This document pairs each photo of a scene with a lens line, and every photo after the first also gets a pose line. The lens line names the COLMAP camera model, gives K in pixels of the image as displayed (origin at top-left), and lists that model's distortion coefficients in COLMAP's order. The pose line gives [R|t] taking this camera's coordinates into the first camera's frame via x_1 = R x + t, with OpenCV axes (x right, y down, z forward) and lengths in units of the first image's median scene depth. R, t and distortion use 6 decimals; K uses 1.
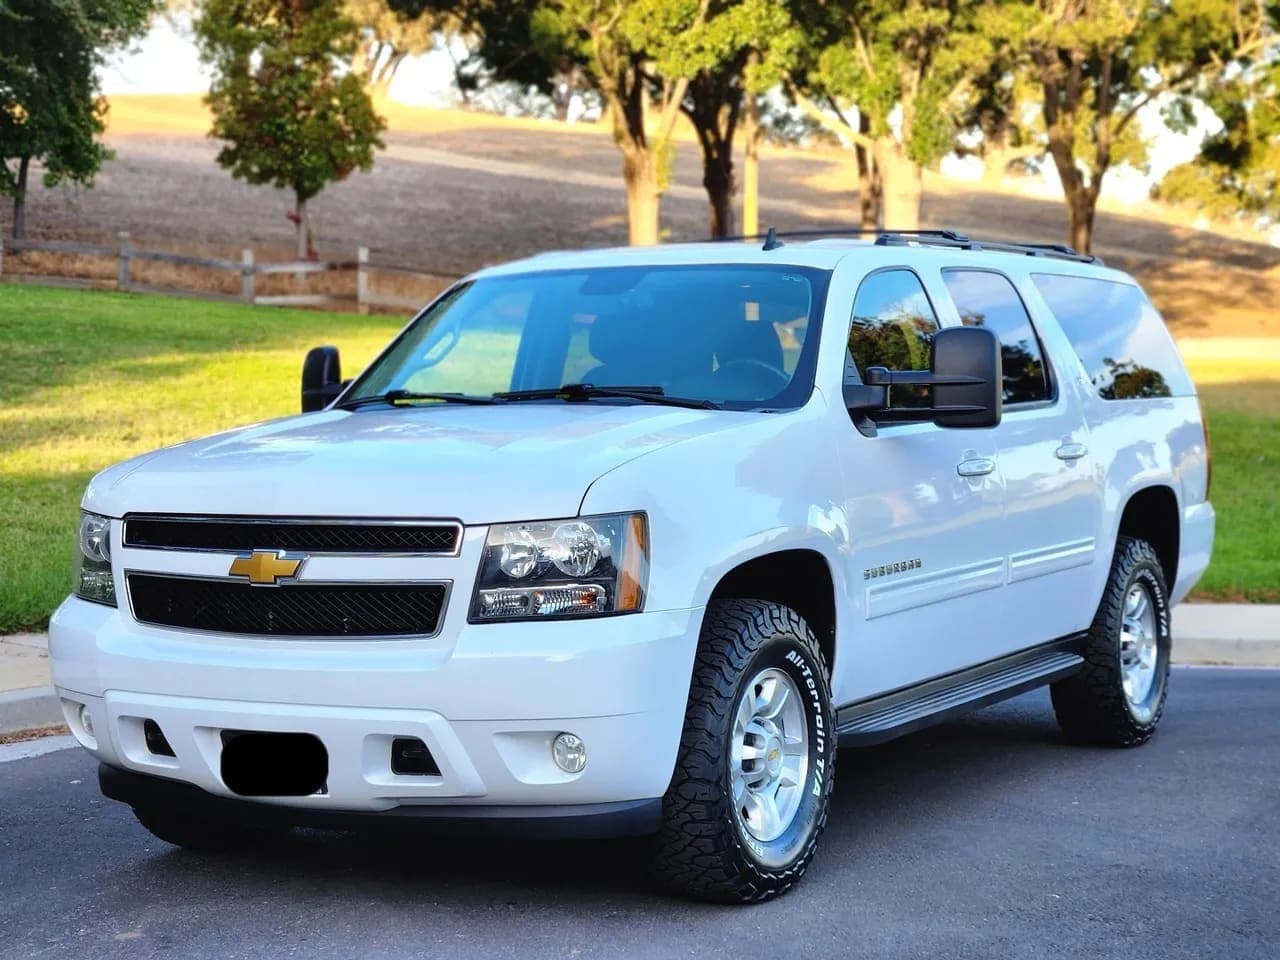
lens RADIAL K [[2430.3, 0, 640.0], [0, 2430.3, 480.0], [0, 0, 1]] dist [0.078233, 0.039127]
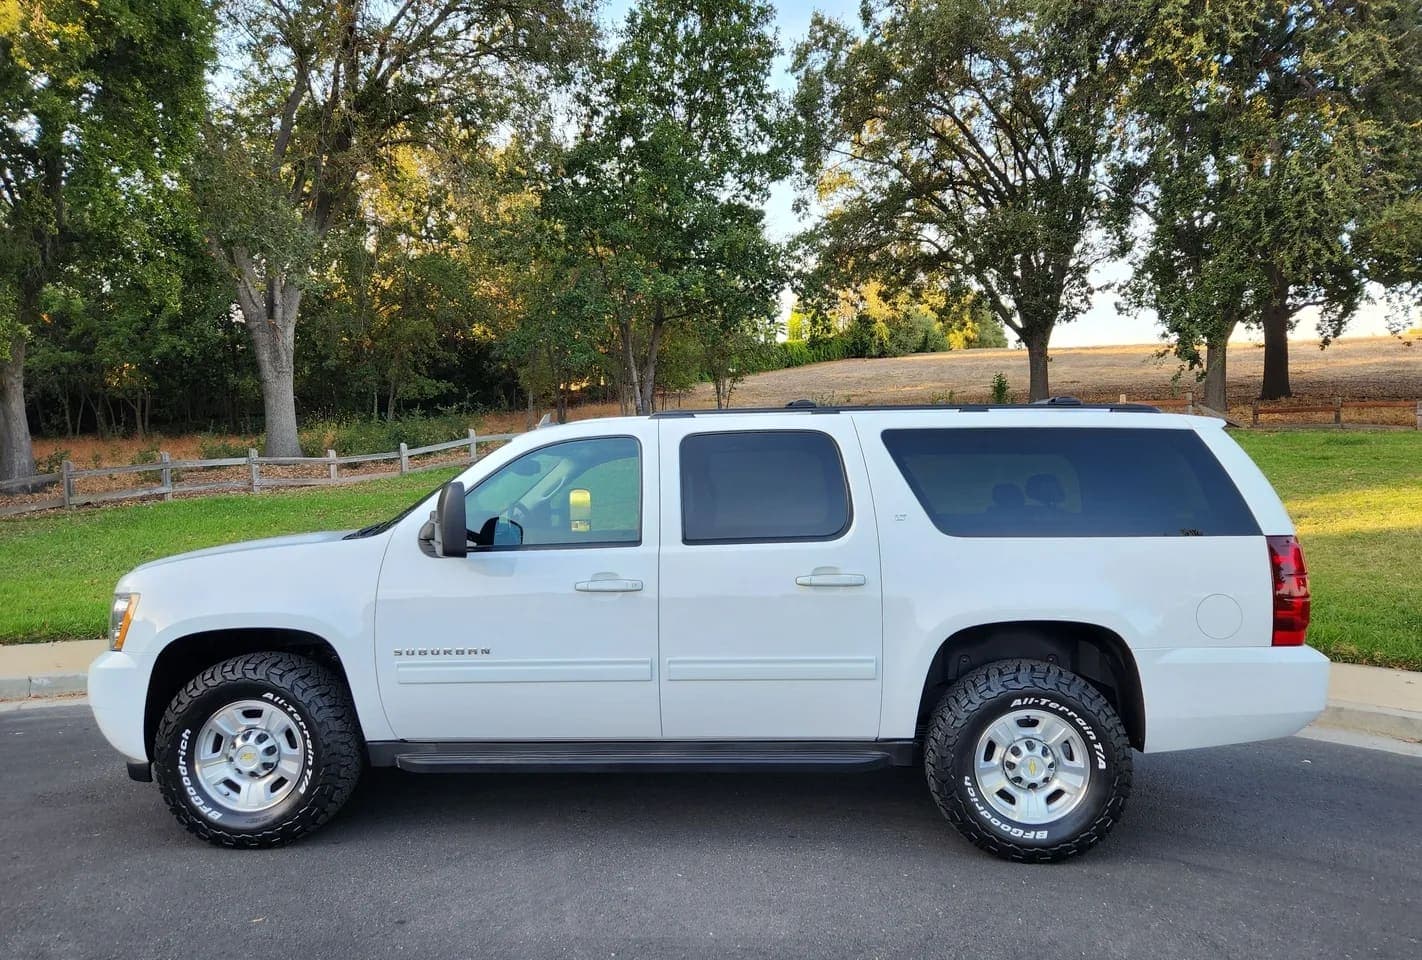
lens RADIAL K [[974.8, 0, 729.3], [0, 974.8, 494.1], [0, 0, 1]] dist [0.085840, -0.070950]
pose [[0.438991, 0.011628, -0.898416, 0.536133], [-0.036324, 0.999328, -0.004815, -0.045531], [0.897757, 0.034748, 0.439119, 0.693184]]
